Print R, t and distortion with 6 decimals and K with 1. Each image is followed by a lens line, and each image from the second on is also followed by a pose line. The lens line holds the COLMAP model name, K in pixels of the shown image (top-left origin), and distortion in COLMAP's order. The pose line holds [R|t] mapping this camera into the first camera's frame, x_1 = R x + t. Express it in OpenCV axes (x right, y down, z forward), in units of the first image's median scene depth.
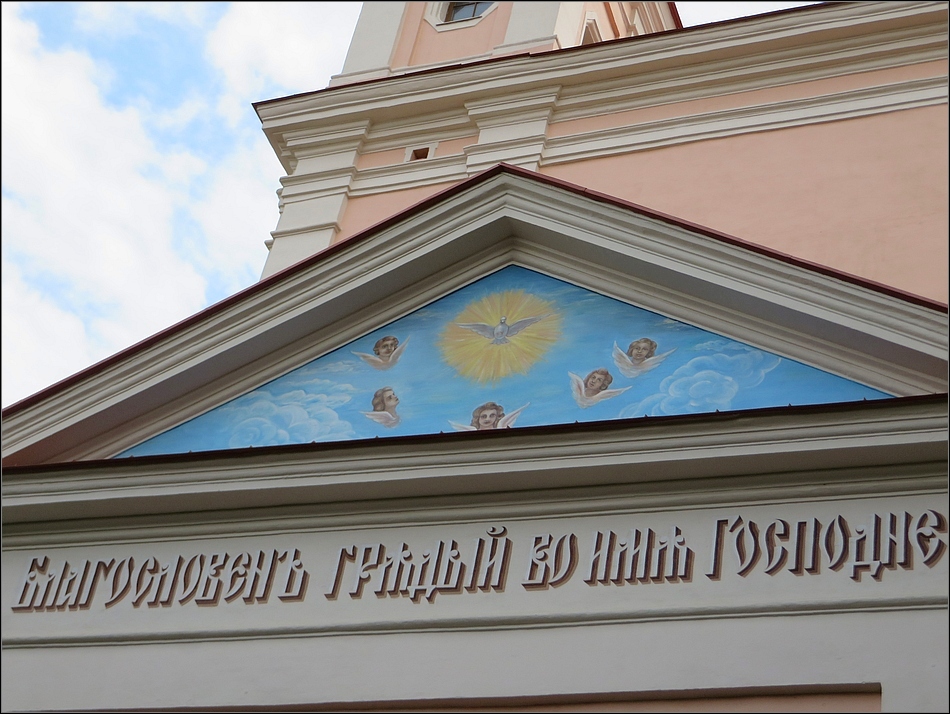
lens RADIAL K [[2046.9, 0, 472.2], [0, 2046.9, 358.6], [0, 0, 1]] dist [-0.085725, 0.000000]
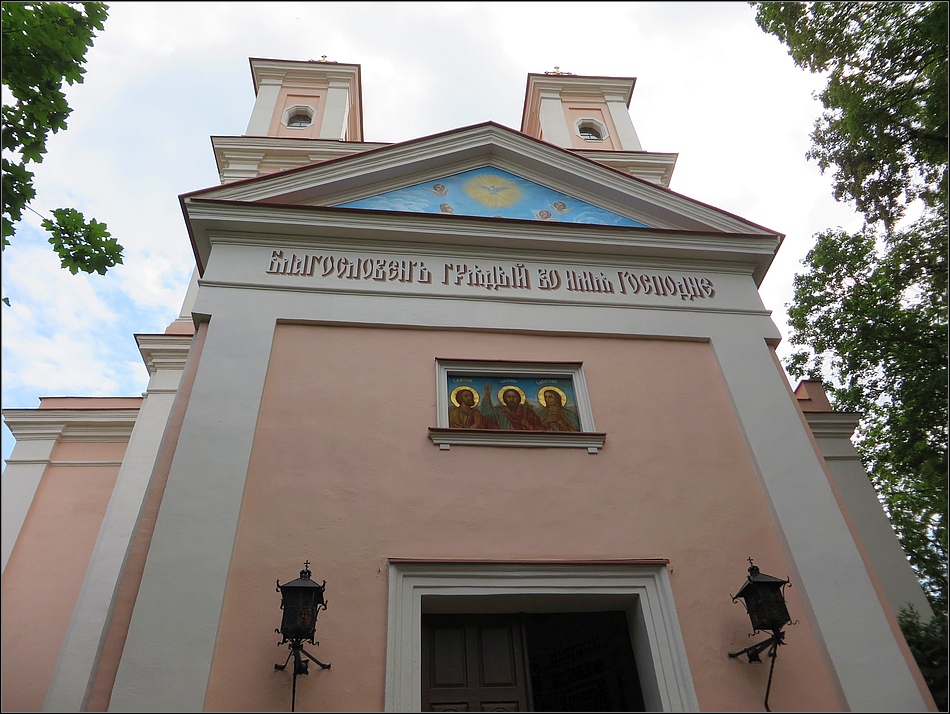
lens RADIAL K [[716.0, 0, 475.2], [0, 716.0, 352.3], [0, 0, 1]] dist [-0.016738, -0.005399]
pose [[0.893700, 0.118044, 0.432858, -0.341961], [-0.126372, 0.991936, -0.009596, 0.184236], [-0.430500, -0.046126, 0.901411, 0.304061]]
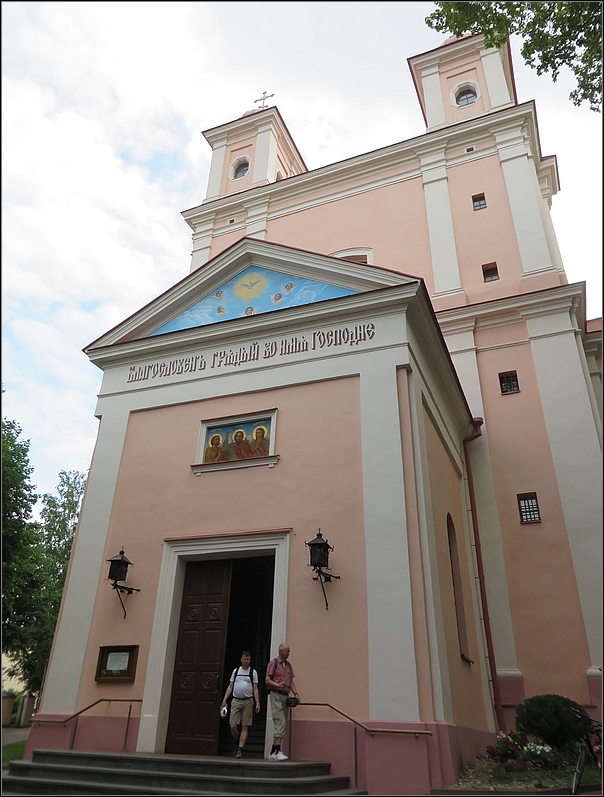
lens RADIAL K [[618.0, 0, 293.0], [0, 618.0, 380.7], [0, 0, 1]] dist [-0.034783, -0.004557]
pose [[0.990284, -0.138715, 0.009740, 0.057098], [0.134443, 0.972966, 0.187780, -0.046199], [-0.035524, -0.184647, 0.982163, -0.088196]]
